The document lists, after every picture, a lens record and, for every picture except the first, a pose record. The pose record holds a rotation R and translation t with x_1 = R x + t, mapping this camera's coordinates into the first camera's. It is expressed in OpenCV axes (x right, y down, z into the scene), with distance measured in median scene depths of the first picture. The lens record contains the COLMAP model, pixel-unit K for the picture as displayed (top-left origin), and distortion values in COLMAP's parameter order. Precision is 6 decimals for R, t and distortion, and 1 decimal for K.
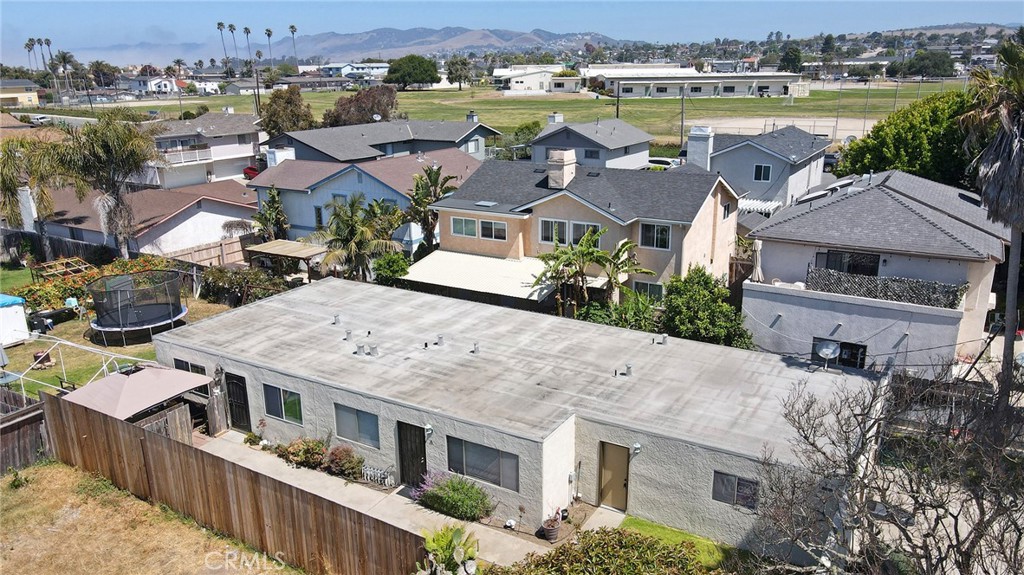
lens RADIAL K [[746.7, 0, 507.3], [0, 746.7, 290.0], [0, 0, 1]] dist [0.010213, 0.011867]
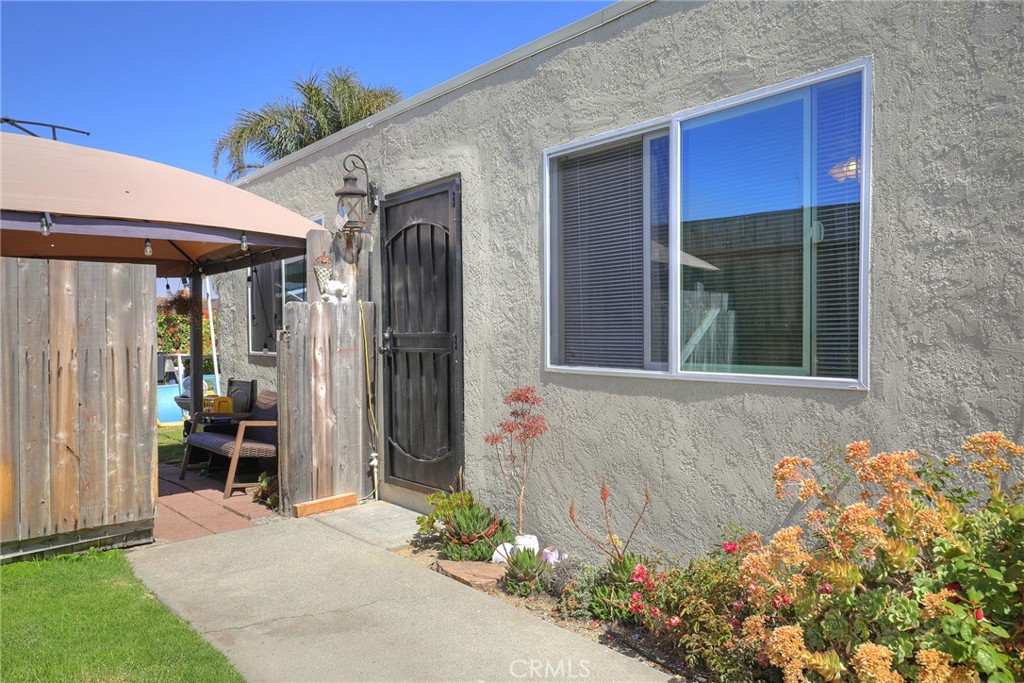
lens RADIAL K [[787.4, 0, 511.9], [0, 787.4, 349.2], [0, 0, 1]] dist [0.001480, 0.005302]
pose [[0.929156, 0.014012, -0.369421, -0.251960], [-0.107992, 0.965982, -0.234980, 0.190631], [0.353562, 0.258228, 0.899062, 0.794112]]
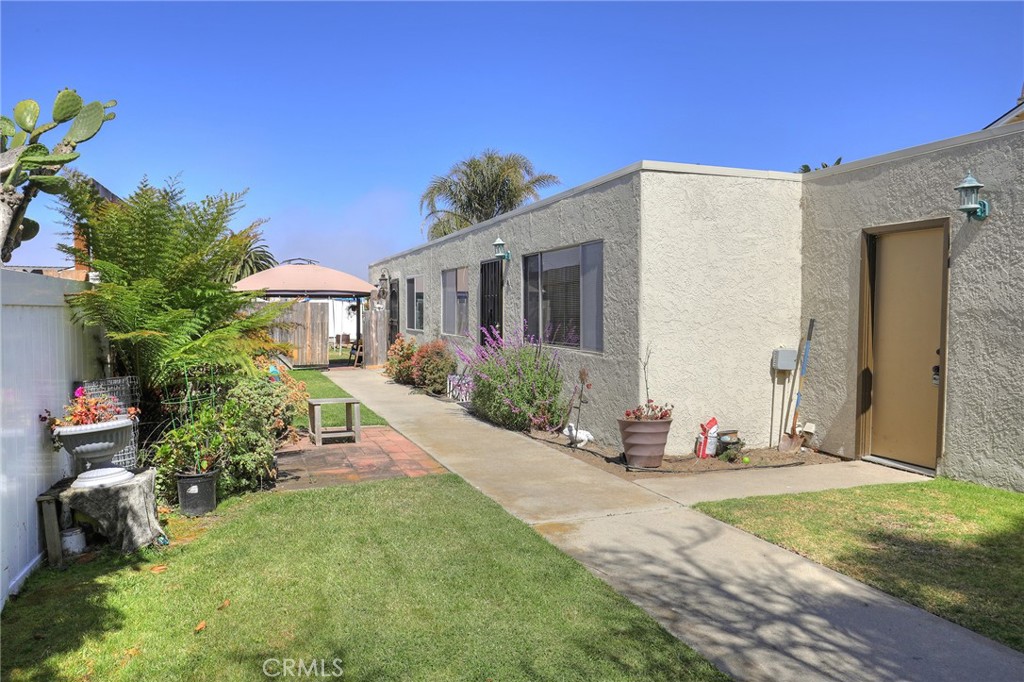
lens RADIAL K [[737.1, 0, 511.5], [0, 737.1, 341.9], [0, 0, 1]] dist [0.012017, 0.000200]
pose [[0.773057, 0.042194, -0.632932, 0.163605], [-0.191206, 0.966877, -0.169081, 0.256382], [0.604834, 0.251730, 0.755519, 0.521744]]
